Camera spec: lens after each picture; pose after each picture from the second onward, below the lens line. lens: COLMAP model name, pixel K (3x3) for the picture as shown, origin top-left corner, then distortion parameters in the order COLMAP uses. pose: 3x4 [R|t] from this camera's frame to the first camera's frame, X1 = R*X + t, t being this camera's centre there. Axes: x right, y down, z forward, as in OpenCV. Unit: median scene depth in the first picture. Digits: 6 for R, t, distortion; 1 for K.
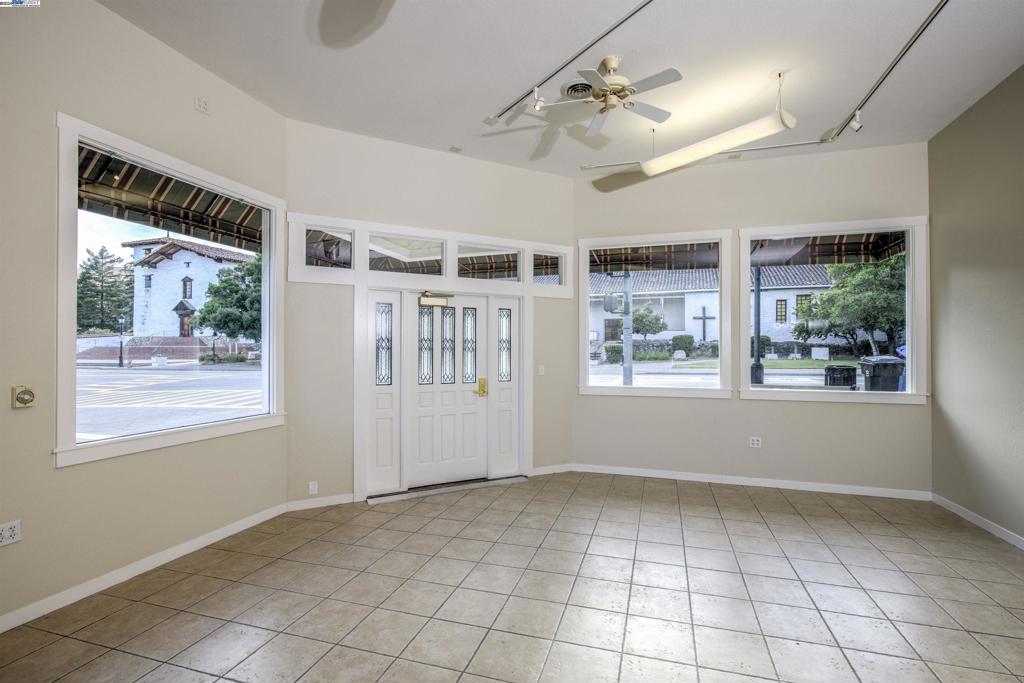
lens RADIAL K [[469.3, 0, 512.0], [0, 469.3, 343.6], [0, 0, 1]] dist [-0.001012, -0.000083]
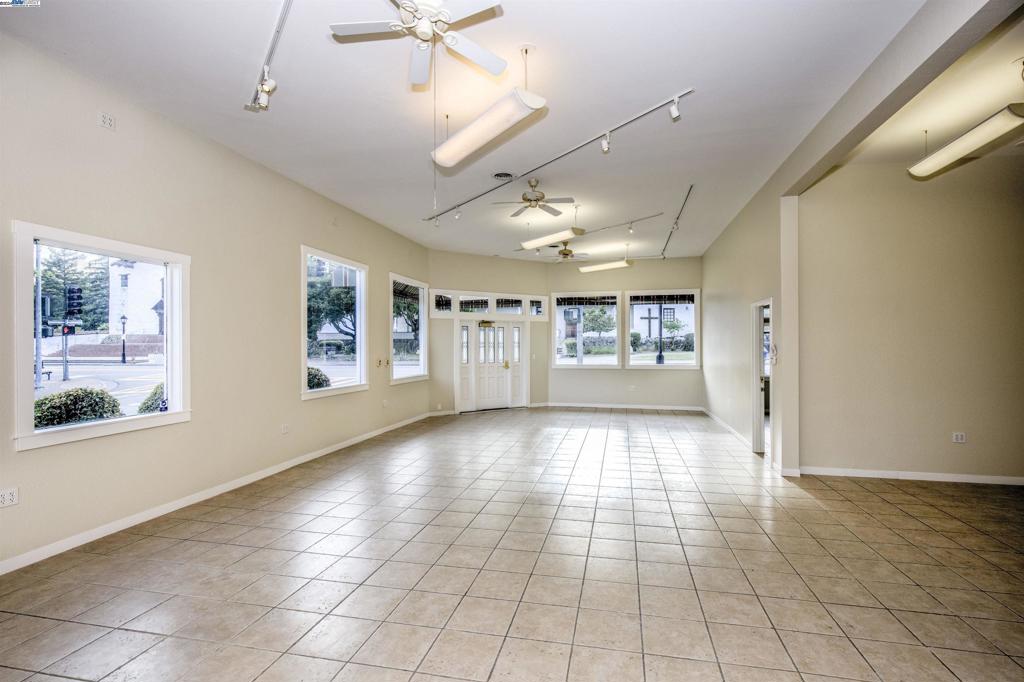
lens RADIAL K [[469.3, 0, 515.1], [0, 469.3, 345.0], [0, 0, 1]] dist [-0.001012, -0.000083]
pose [[0.996150, -0.004096, 0.087571, -0.026997], [0.003083, 0.999927, 0.011693, -0.002405], [-0.087613, -0.011378, 0.996090, -0.139808]]
